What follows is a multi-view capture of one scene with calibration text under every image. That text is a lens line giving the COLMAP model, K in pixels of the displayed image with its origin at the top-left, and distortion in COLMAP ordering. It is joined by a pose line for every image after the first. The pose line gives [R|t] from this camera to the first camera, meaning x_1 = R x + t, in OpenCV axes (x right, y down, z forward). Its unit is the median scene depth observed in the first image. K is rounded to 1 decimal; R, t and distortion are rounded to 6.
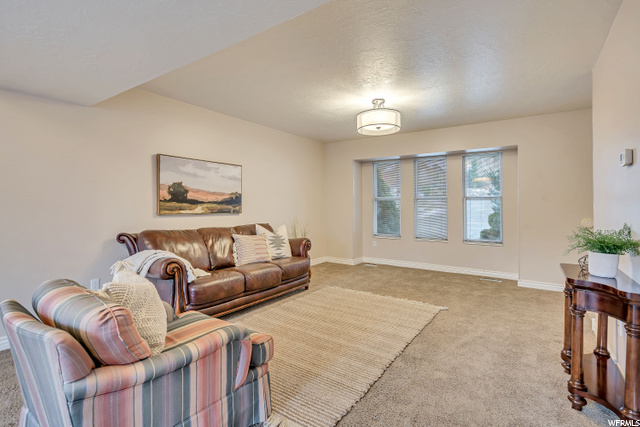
lens RADIAL K [[309.3, 0, 320.0], [0, 309.3, 213.5], [0, 0, 1]] dist [0.015092, 0.000170]
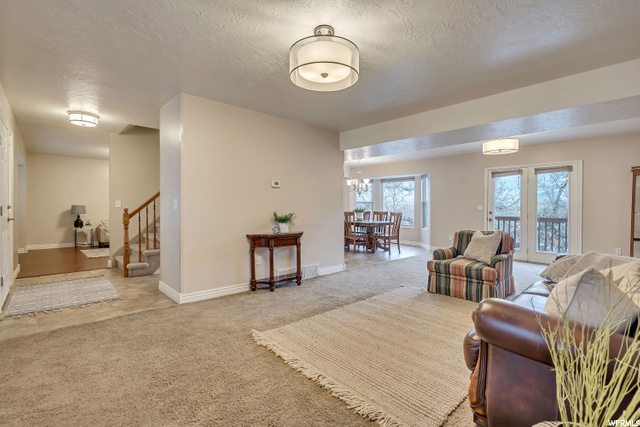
lens RADIAL K [[295.0, 0, 317.2], [0, 295.0, 210.4], [0, 0, 1]] dist [0.000738, 0.000280]
pose [[-0.974257, -0.004780, 0.225391, 0.077587], [0.002353, 0.999505, 0.031368, -0.026383], [-0.225430, 0.031091, -0.973763, 1.632664]]
